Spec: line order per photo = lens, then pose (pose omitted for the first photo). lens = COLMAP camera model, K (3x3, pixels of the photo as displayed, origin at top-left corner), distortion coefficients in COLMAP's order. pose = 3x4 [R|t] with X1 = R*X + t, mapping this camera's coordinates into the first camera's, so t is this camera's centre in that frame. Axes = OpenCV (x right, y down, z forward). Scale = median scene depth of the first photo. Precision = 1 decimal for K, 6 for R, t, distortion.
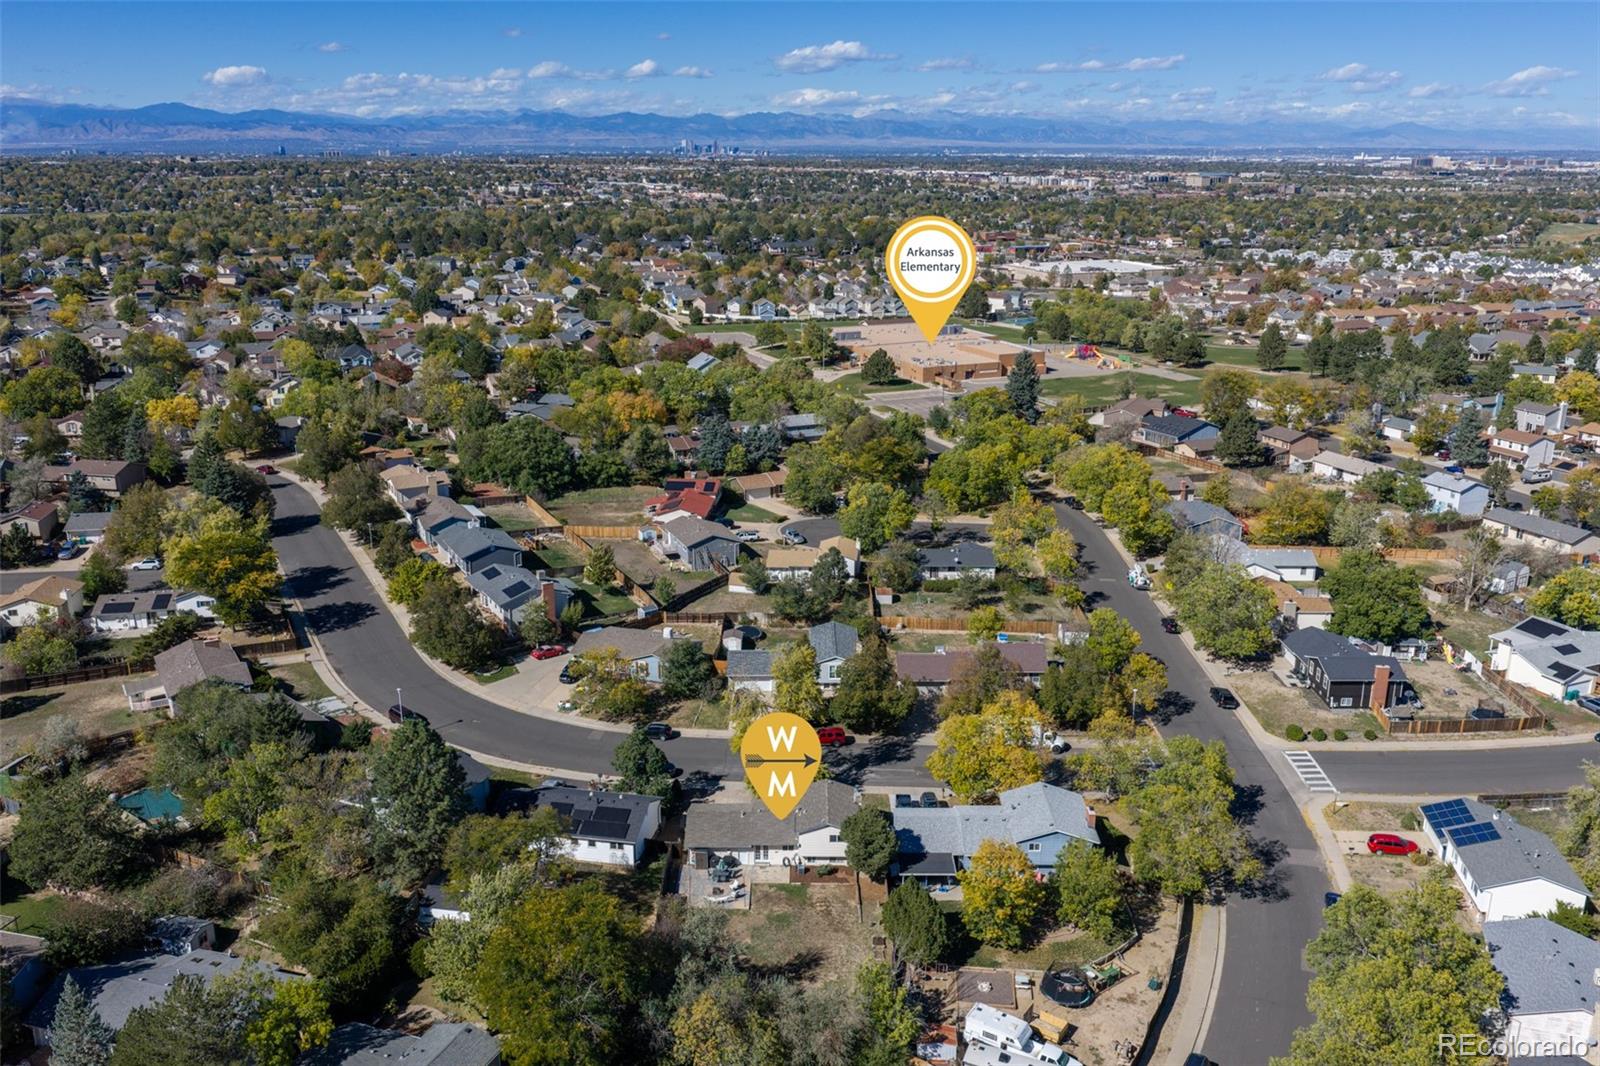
lens RADIAL K [[1377.0, 0, 800.0], [0, 1377.0, 533.0], [0, 0, 1]] dist [0.008206, -0.012085]
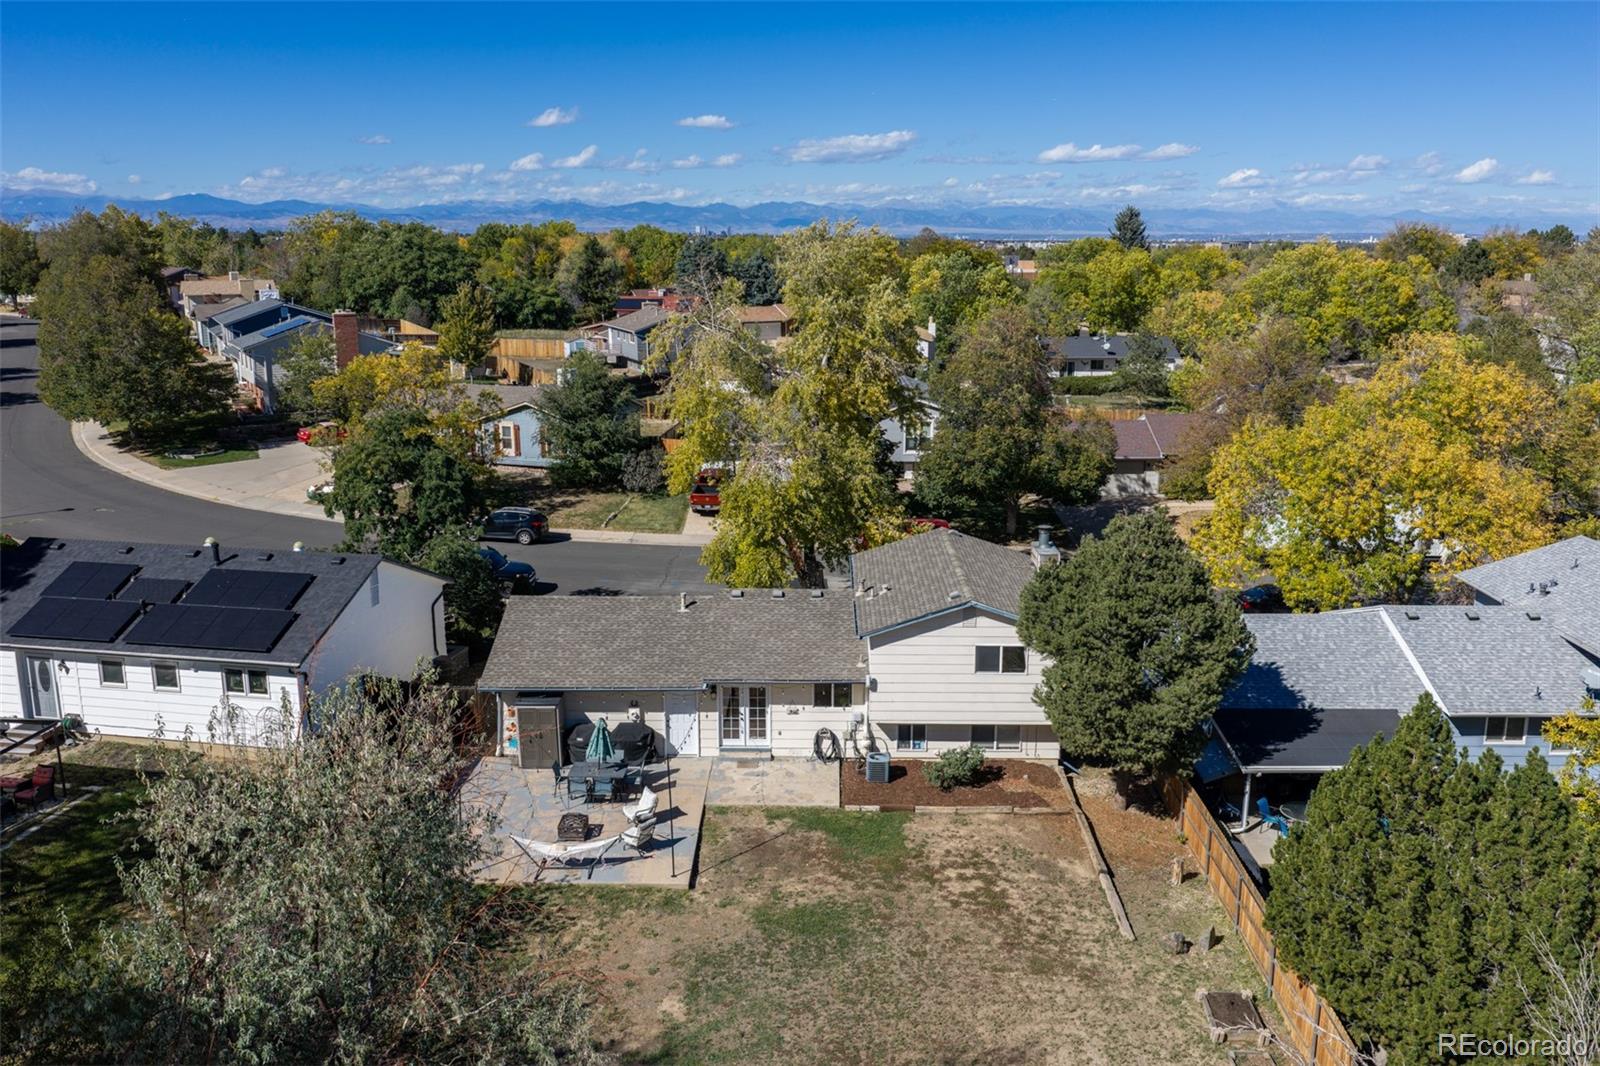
lens RADIAL K [[1377.0, 0, 800.0], [0, 1377.0, 533.0], [0, 0, 1]] dist [0.008206, -0.012085]
pose [[0.999965, 0.003086, -0.007800, -0.013408], [-0.003561, 0.998089, -0.061697, 0.211269], [0.007595, 0.061722, 0.998064, 0.700790]]
